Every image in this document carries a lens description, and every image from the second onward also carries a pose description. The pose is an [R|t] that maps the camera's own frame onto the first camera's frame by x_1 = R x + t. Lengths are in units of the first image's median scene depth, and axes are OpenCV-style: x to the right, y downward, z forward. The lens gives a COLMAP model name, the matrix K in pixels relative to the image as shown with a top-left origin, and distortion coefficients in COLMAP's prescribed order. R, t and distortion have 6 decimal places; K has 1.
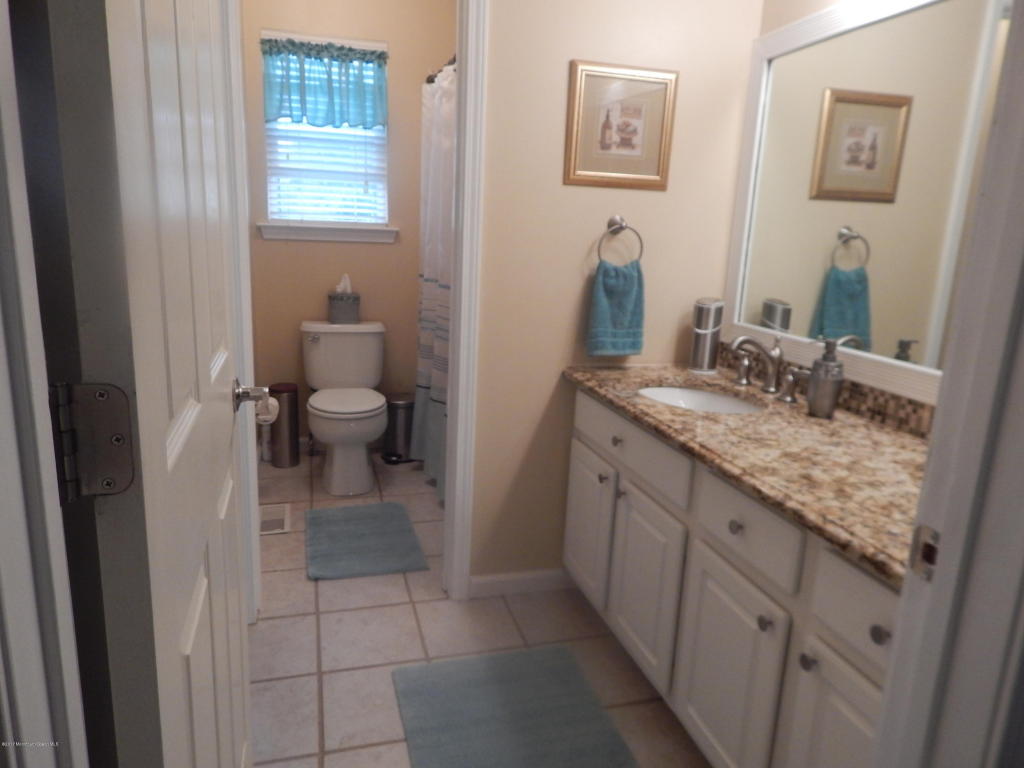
lens RADIAL K [[688.0, 0, 510.1], [0, 688.0, 386.2], [0, 0, 1]] dist [0.001262, 0.001576]
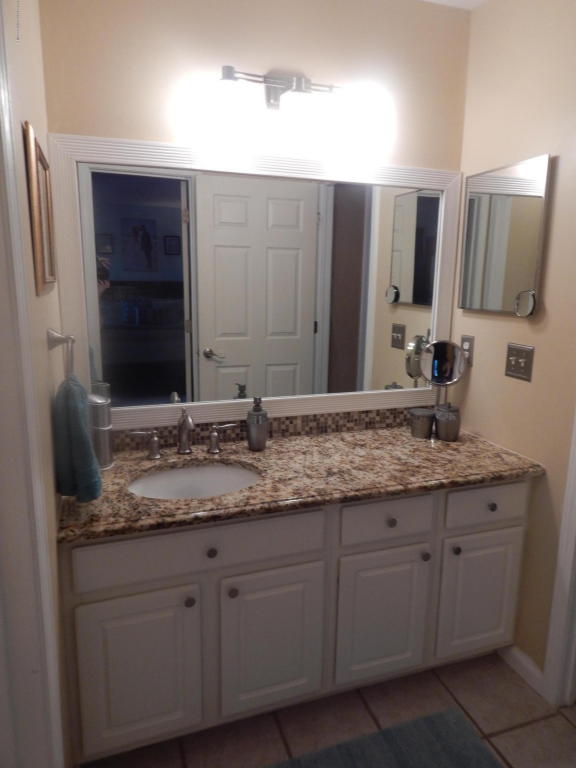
lens RADIAL K [[516.0, 0, 286.9], [0, 516.0, 377.6], [0, 0, 1]] dist [0.001262, 0.001576]
pose [[-0.048994, -0.226647, 0.972744, -0.636945], [0.218559, 0.947878, 0.231862, -0.379239], [-0.974593, 0.223962, 0.003095, 1.040415]]
